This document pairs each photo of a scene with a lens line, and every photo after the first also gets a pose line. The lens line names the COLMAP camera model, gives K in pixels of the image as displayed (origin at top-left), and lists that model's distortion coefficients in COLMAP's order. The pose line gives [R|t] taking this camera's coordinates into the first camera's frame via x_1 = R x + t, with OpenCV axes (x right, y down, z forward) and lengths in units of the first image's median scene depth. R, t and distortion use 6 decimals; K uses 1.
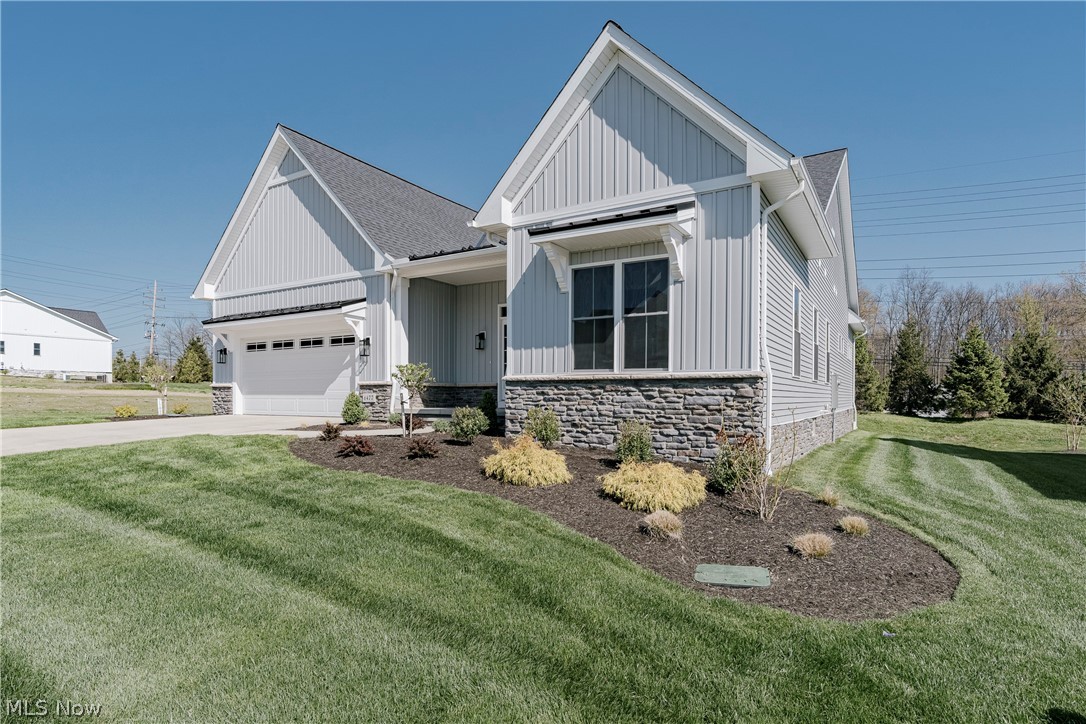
lens RADIAL K [[556.3, 0, 542.9], [0, 556.3, 372.0], [0, 0, 1]] dist [-0.001180, -0.000042]
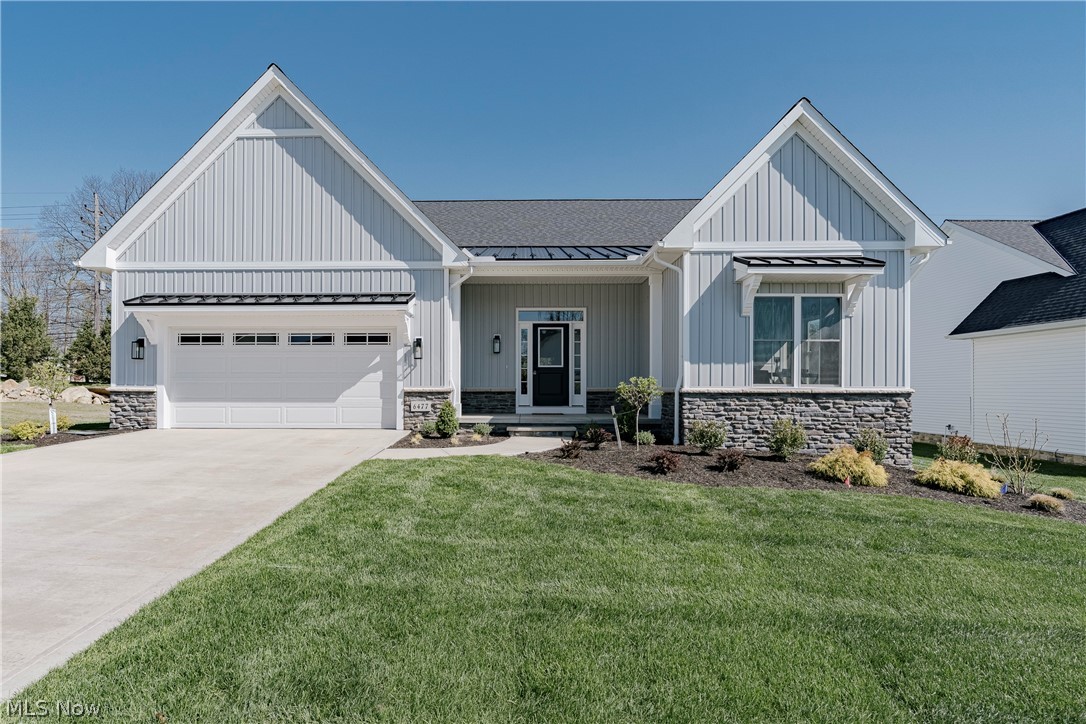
lens RADIAL K [[556.3, 0, 542.9], [0, 556.3, 359.3], [0, 0, 1]] dist [-0.001180, -0.000042]
pose [[0.878076, 0.027093, 0.477753, -0.893972], [-0.020487, 0.999609, -0.019033, -0.024440], [-0.478082, 0.006924, 0.878288, 0.200551]]
